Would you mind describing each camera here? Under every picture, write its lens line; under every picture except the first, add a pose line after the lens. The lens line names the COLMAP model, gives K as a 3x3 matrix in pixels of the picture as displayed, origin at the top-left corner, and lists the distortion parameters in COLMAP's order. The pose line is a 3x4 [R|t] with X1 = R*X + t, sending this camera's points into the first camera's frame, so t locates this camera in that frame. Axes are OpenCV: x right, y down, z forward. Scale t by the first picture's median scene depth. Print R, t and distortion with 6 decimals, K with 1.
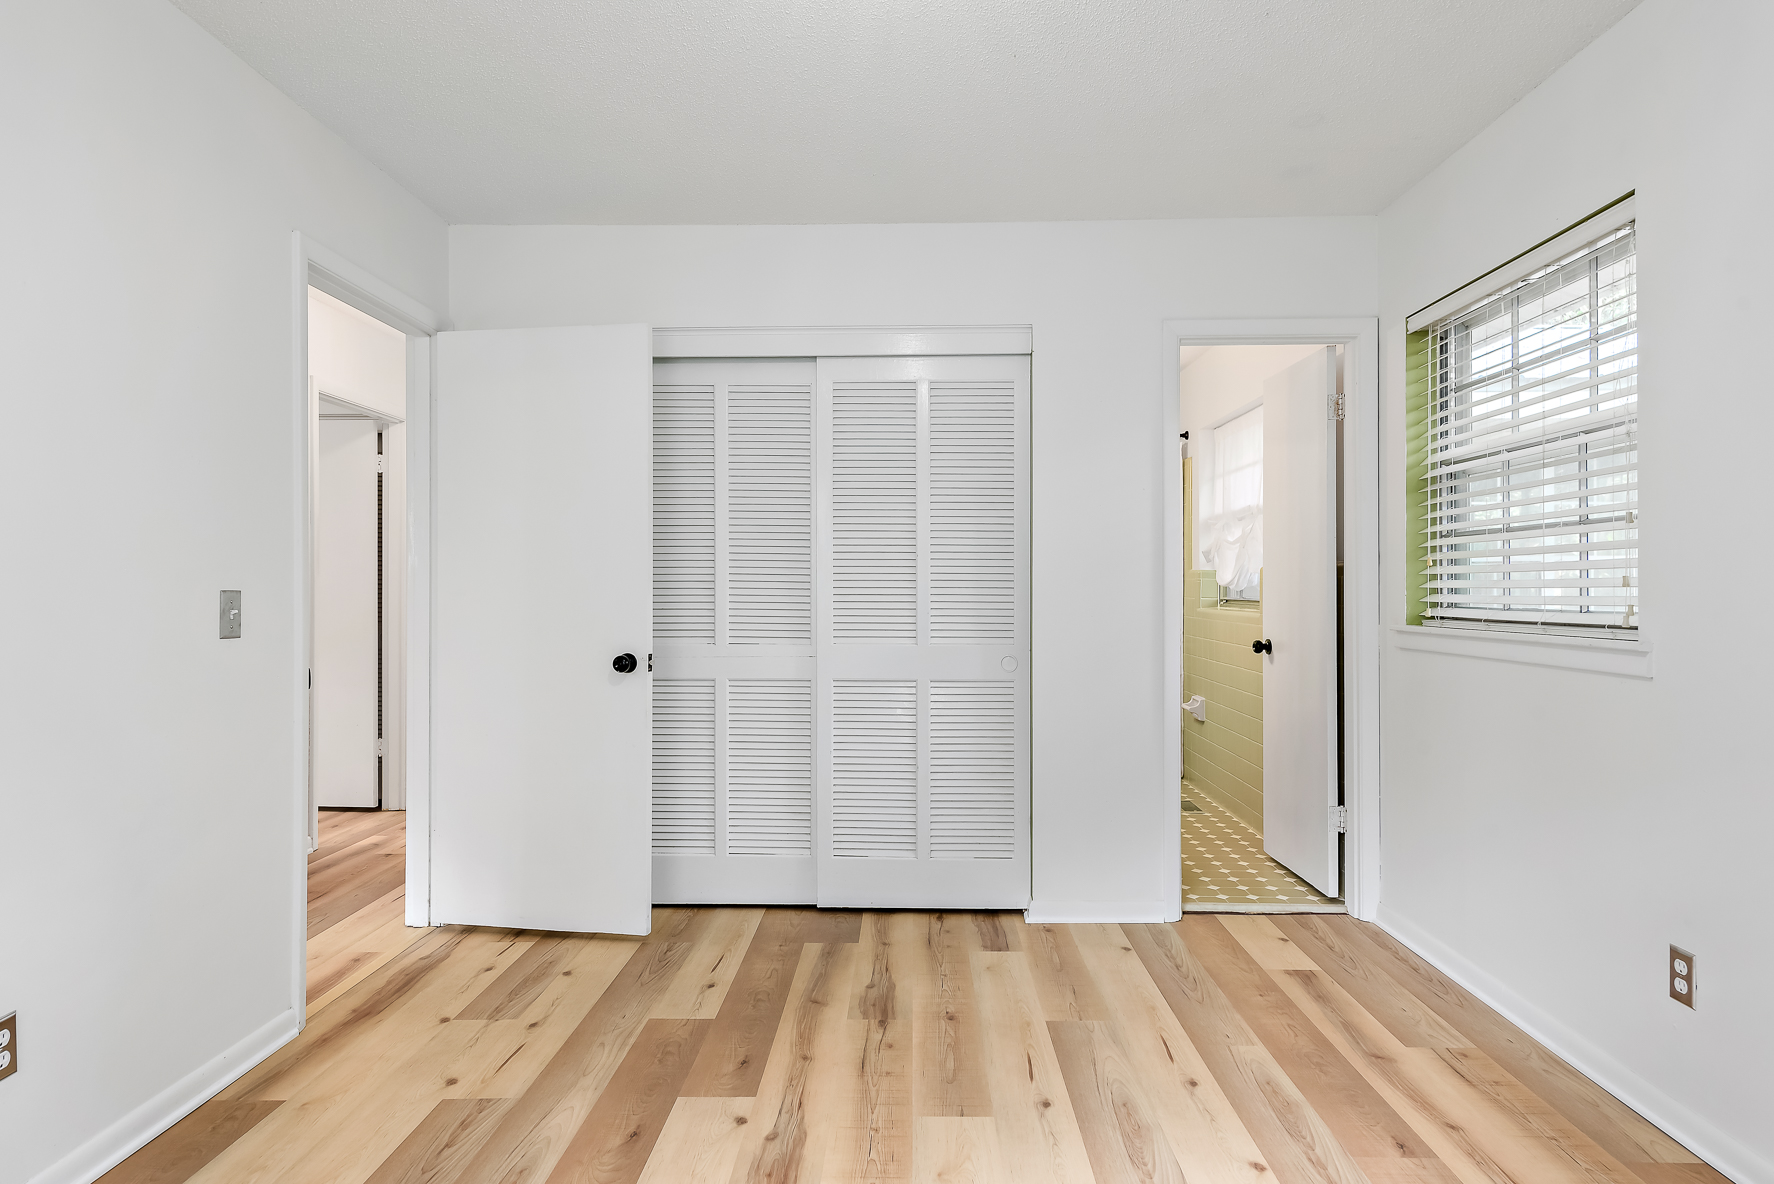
lens RADIAL K [[1029.9, 0, 885.9], [0, 1029.9, 588.3], [0, 0, 1]] dist [0.004268, -0.000450]
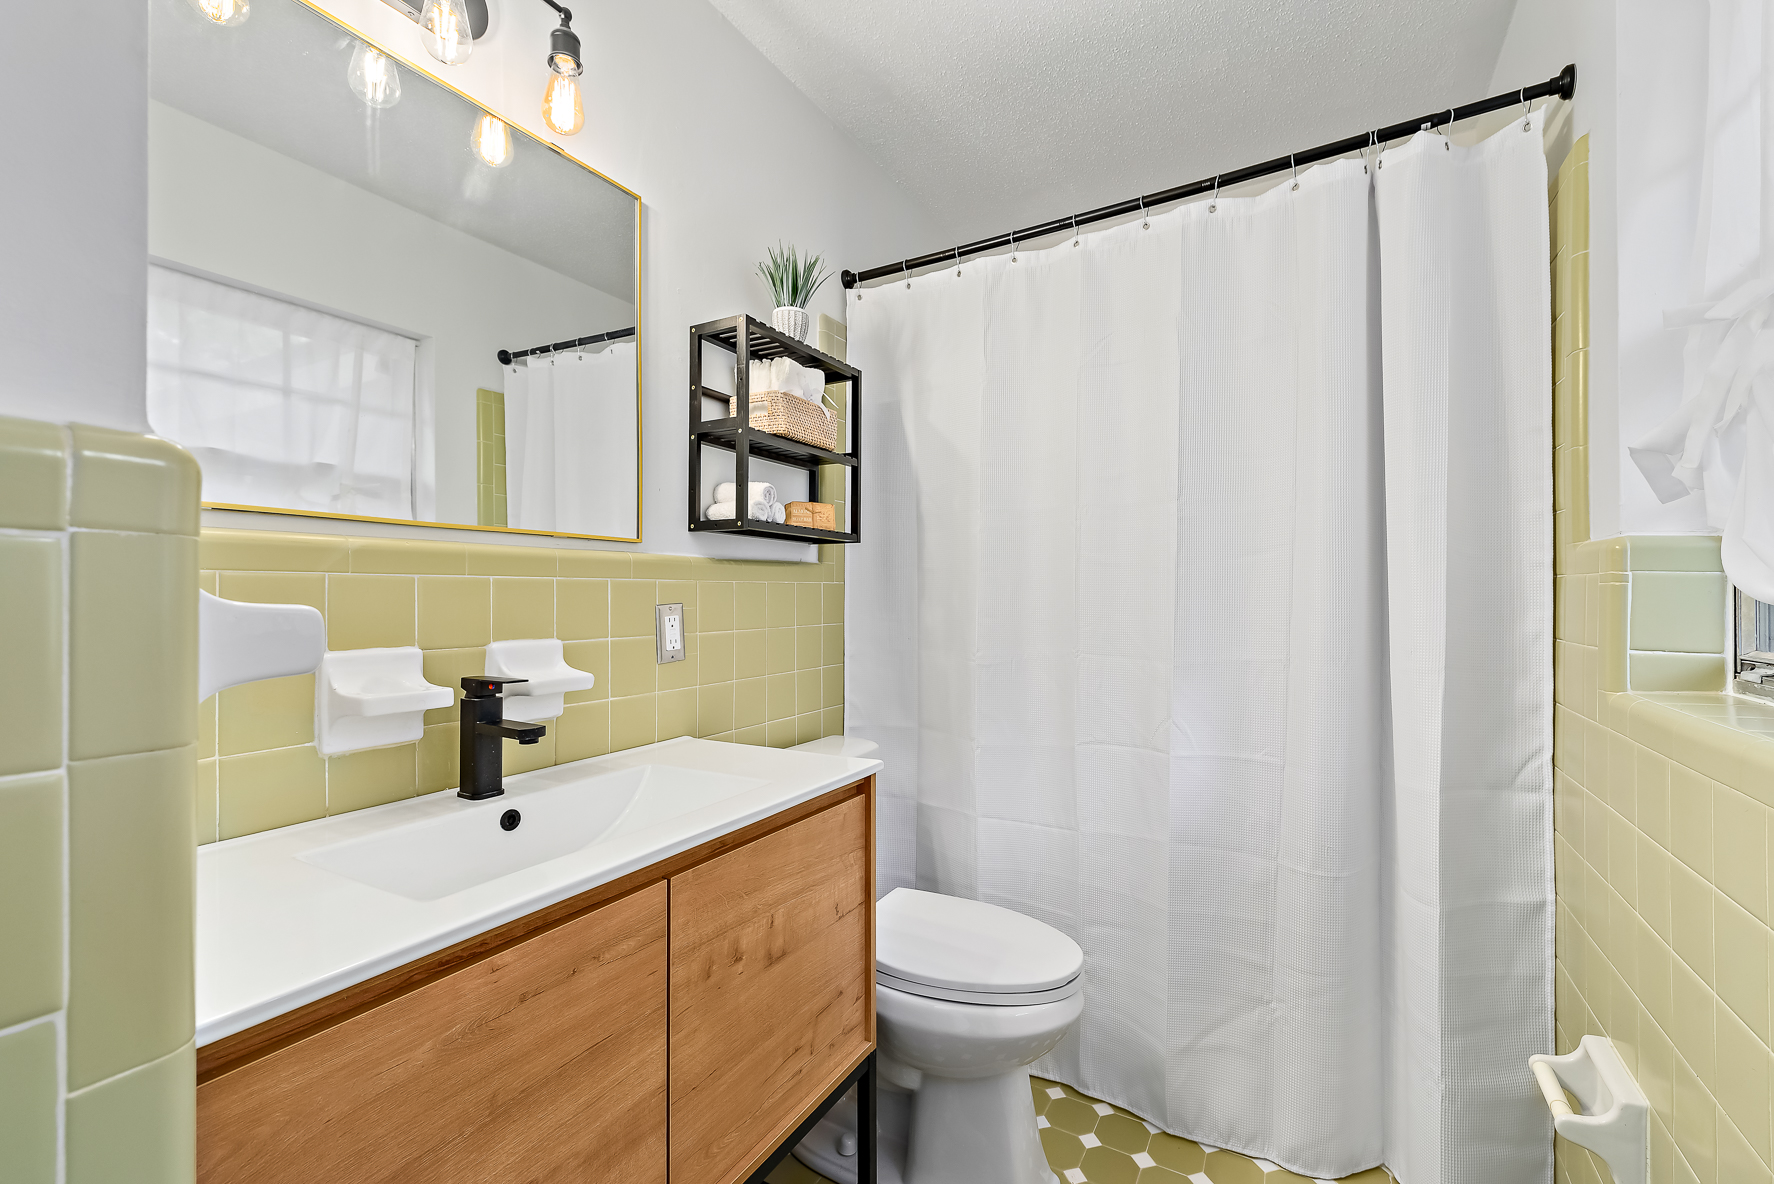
lens RADIAL K [[729.3, 0, 889.4], [0, 729.3, 597.3], [0, 0, 1]] dist [0.008063, -0.002993]
pose [[0.869999, -0.005354, -0.493025, 0.240063], [0.005689, 0.999983, -0.000819, -0.004422], [0.493021, -0.002092, 0.870015, 0.765884]]
